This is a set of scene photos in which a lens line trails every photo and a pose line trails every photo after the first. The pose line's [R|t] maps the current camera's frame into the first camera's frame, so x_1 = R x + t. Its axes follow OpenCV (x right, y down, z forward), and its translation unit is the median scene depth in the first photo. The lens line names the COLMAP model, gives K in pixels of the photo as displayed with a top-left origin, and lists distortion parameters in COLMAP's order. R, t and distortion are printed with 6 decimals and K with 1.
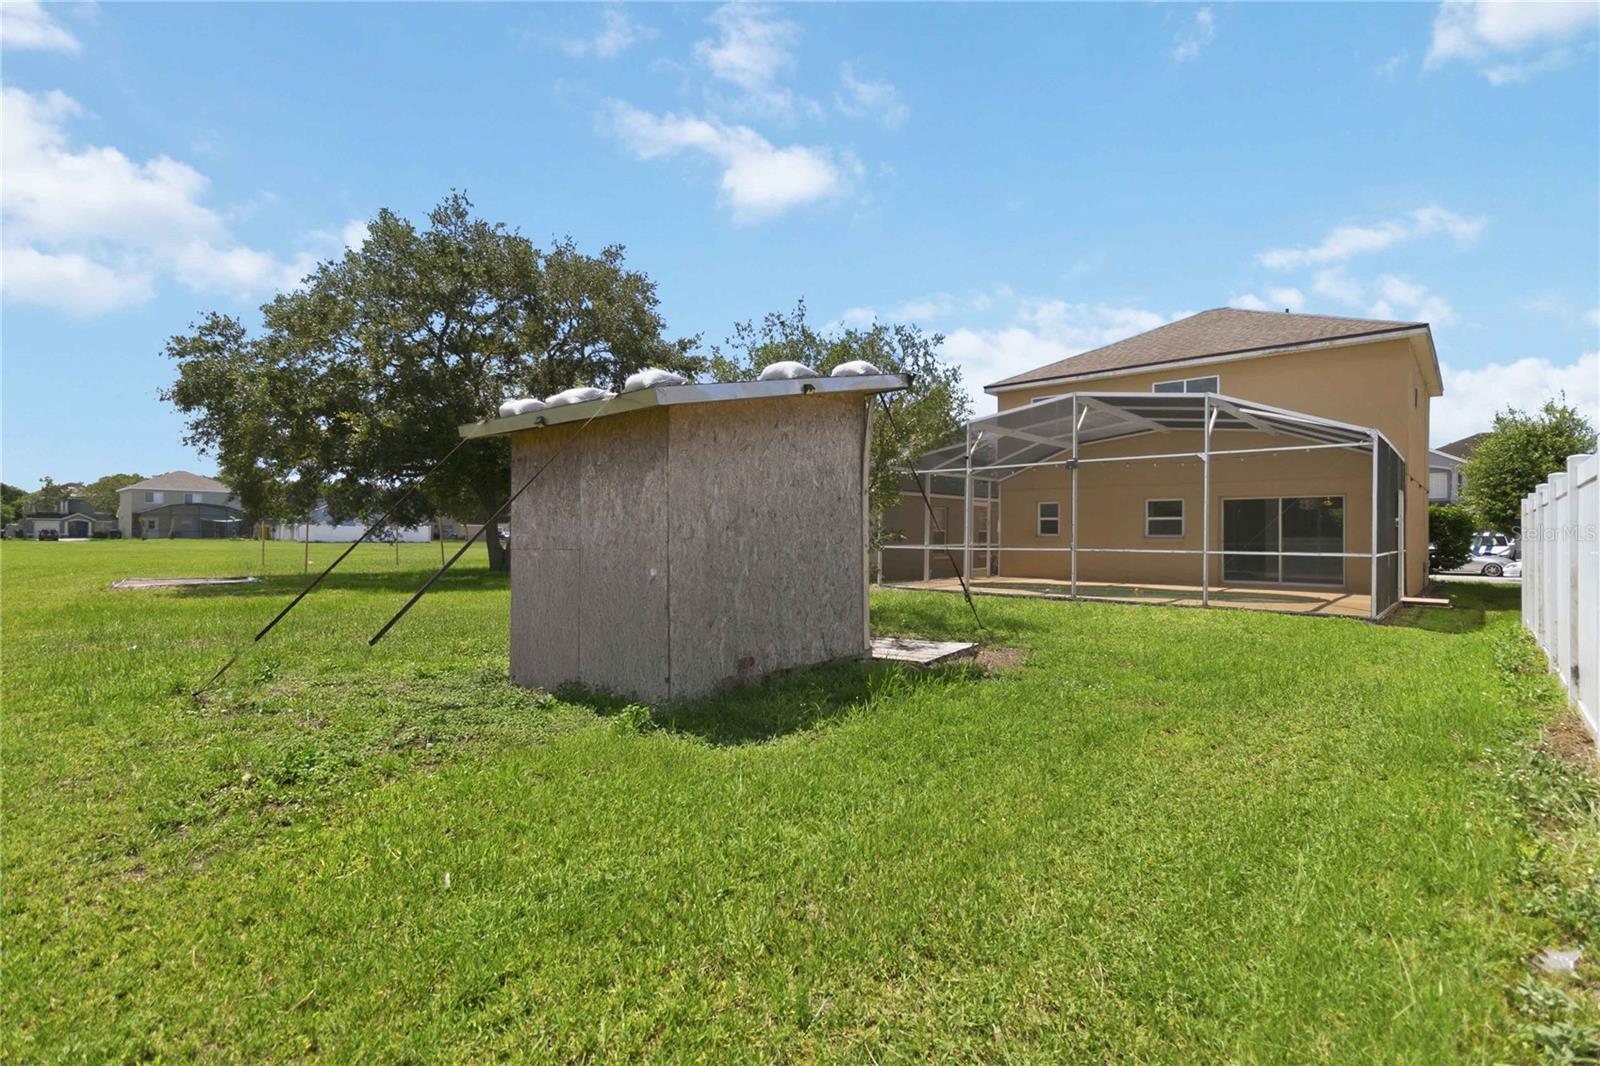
lens RADIAL K [[743.1, 0, 805.8], [0, 743.1, 528.0], [0, 0, 1]] dist [-0.000439, -0.000641]
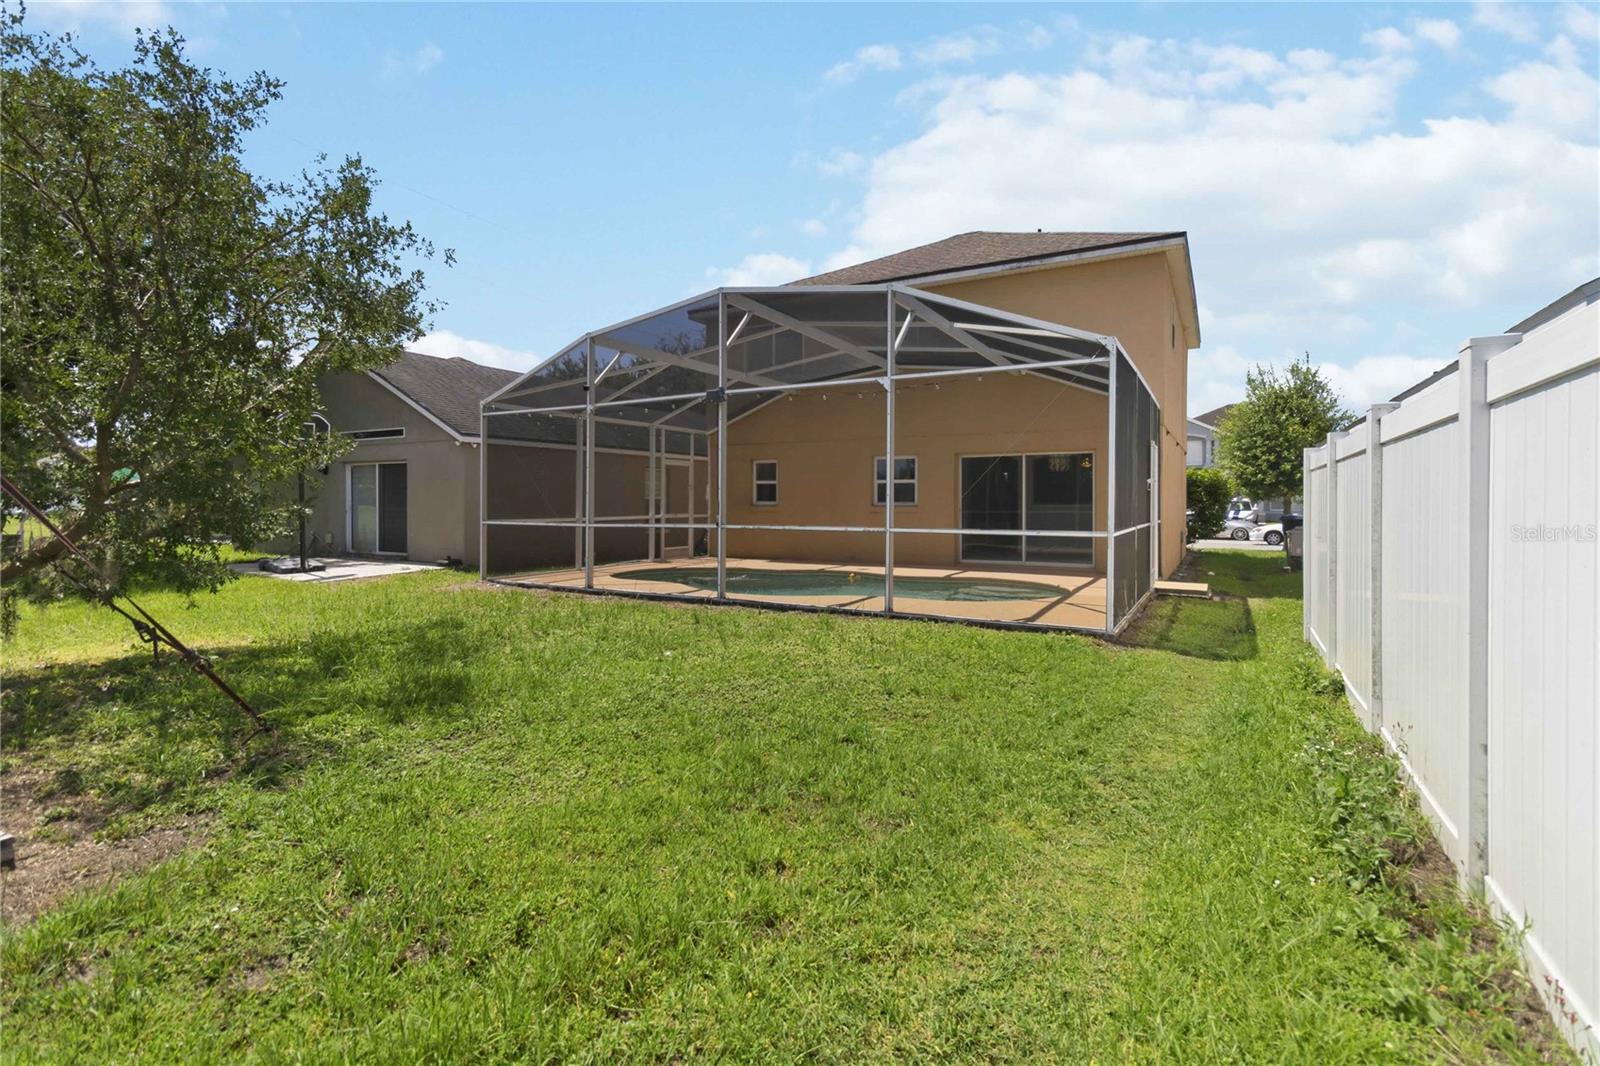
lens RADIAL K [[741.9, 0, 799.1], [0, 741.9, 502.2], [0, 0, 1]] dist [0.000348, 0.000048]
pose [[0.976670, -0.004540, 0.214696, 0.215525], [0.002399, 0.999945, 0.010232, 0.000801], [-0.214730, -0.009479, 0.976627, 0.255659]]
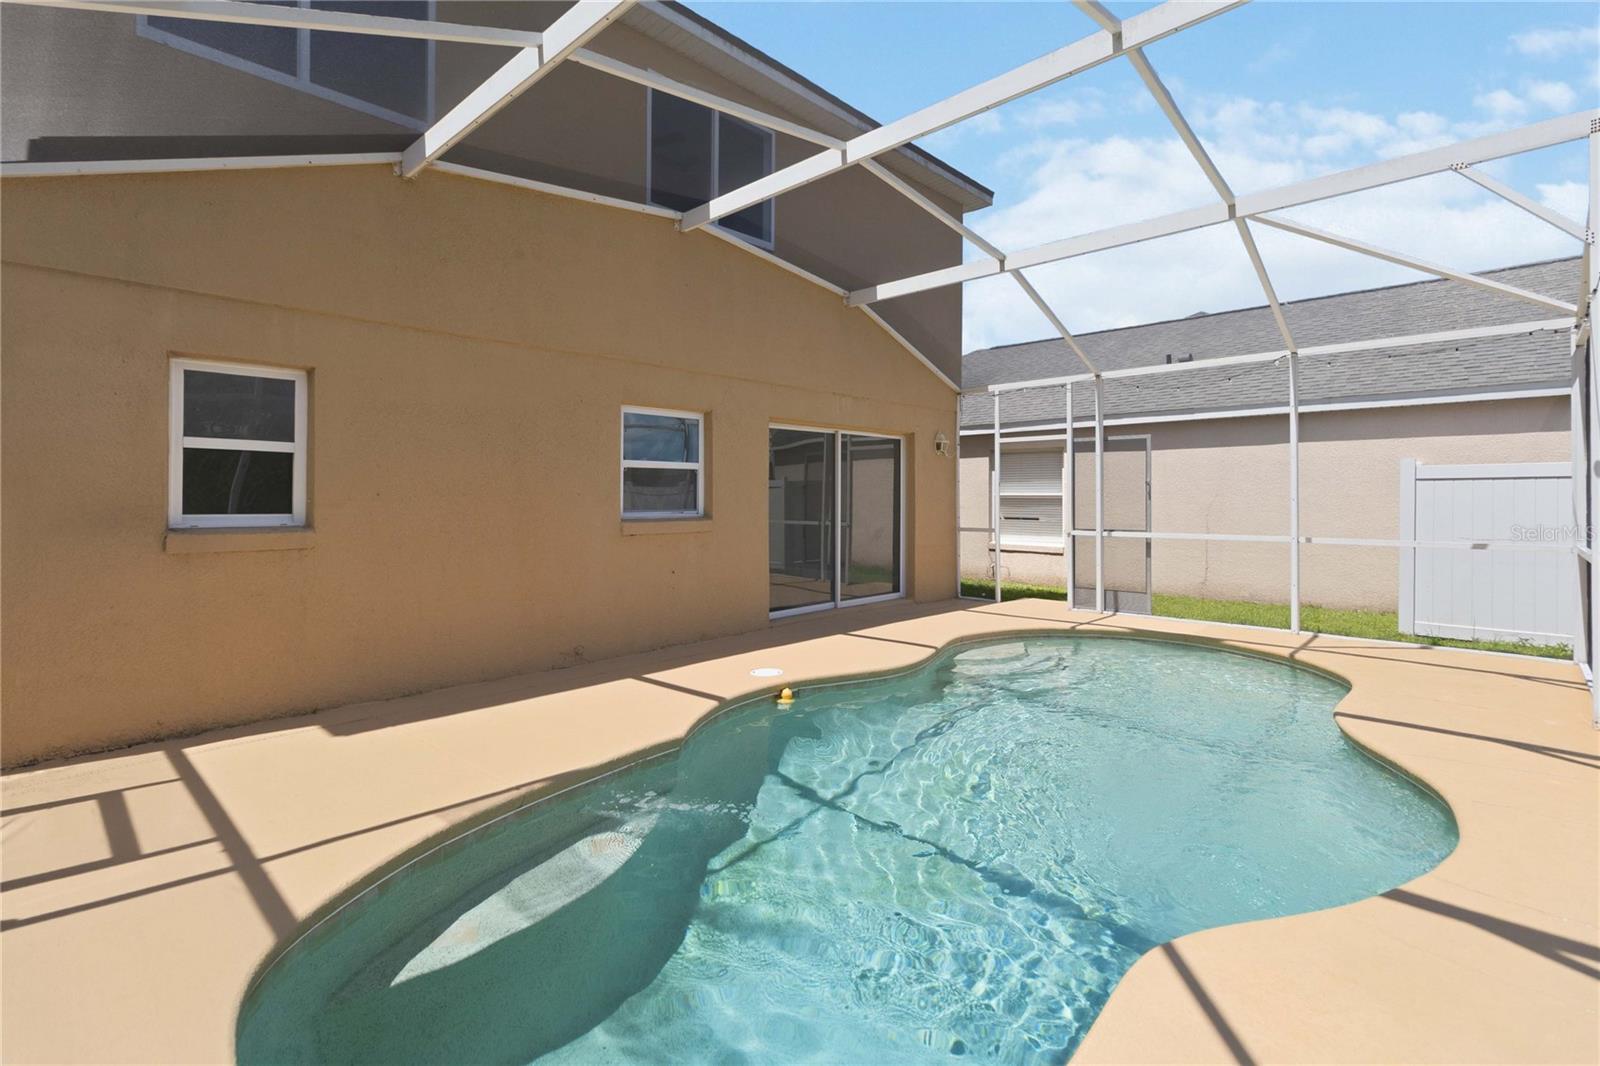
lens RADIAL K [[743.1, 0, 805.8], [0, 743.1, 528.0], [0, 0, 1]] dist [-0.000439, -0.000641]
pose [[0.029306, -0.048553, 0.998391, 0.130588], [-0.010356, 0.998751, 0.048874, -0.000814], [-0.999517, -0.011772, 0.028767, 0.923462]]
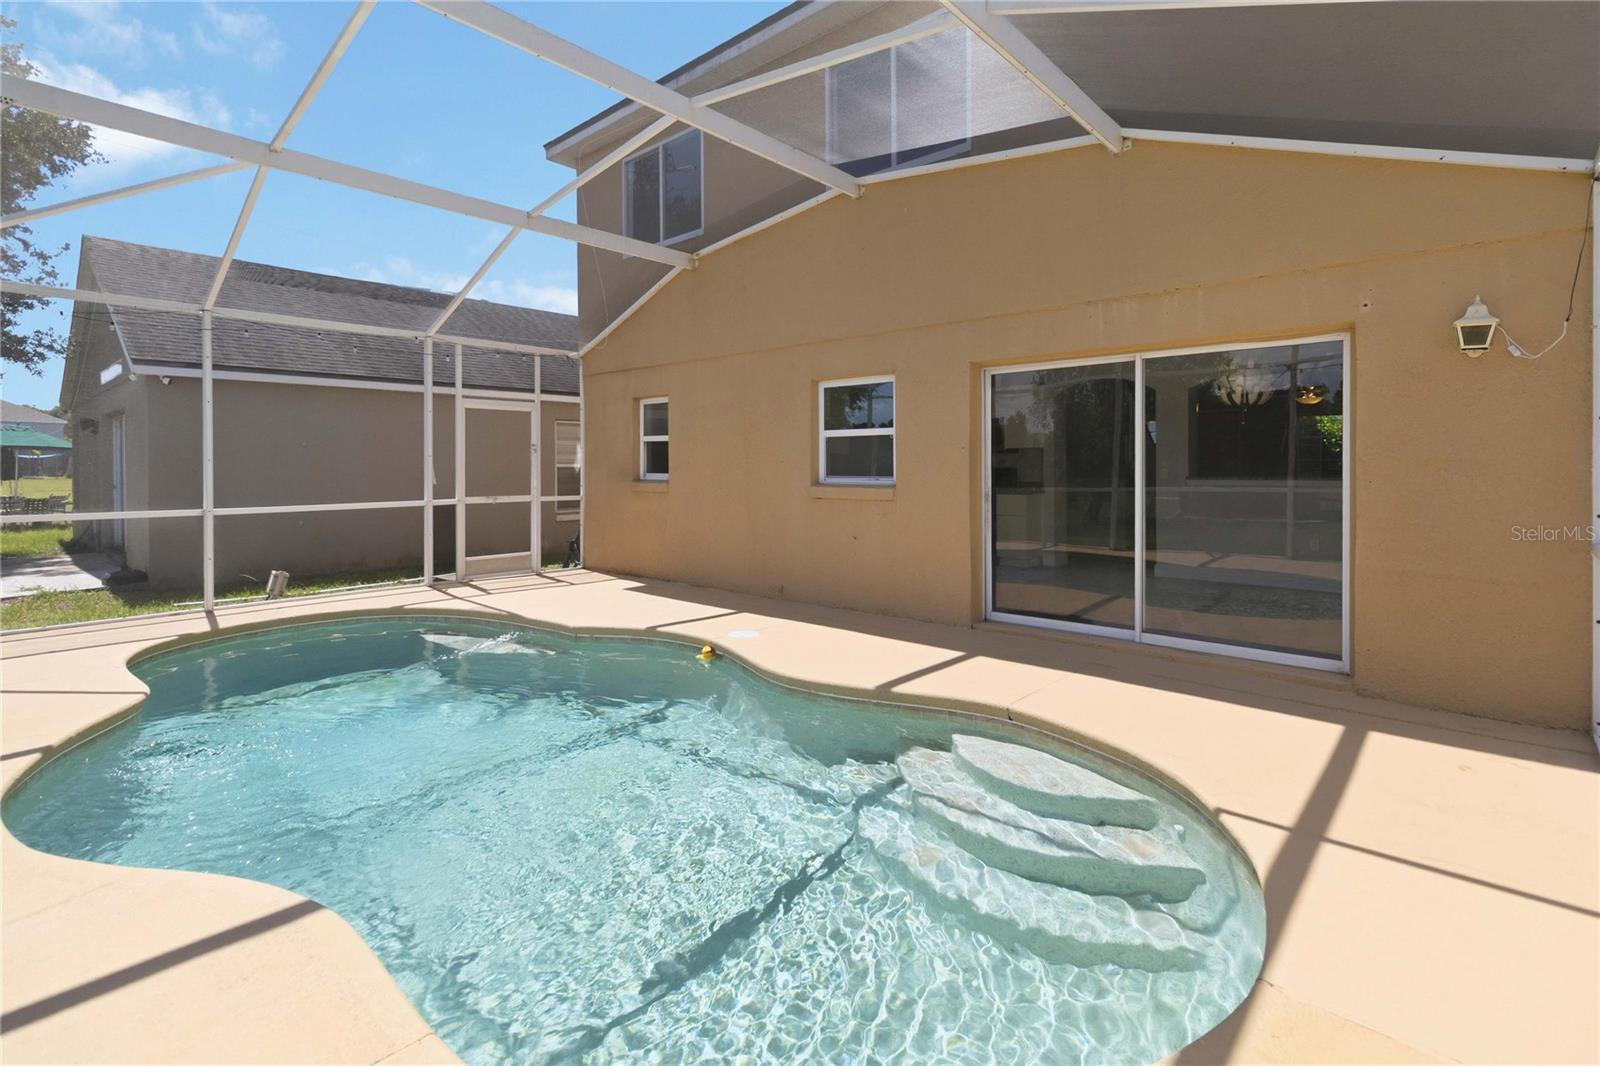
lens RADIAL K [[749.1, 0, 794.3], [0, 749.1, 473.3], [0, 0, 1]] dist [0.000990, -0.000024]
pose [[0.999743, -0.004308, -0.022263, 0.463268], [0.004661, 0.999864, 0.015849, 0.001203], [0.022191, -0.015948, 0.999627, 0.633230]]
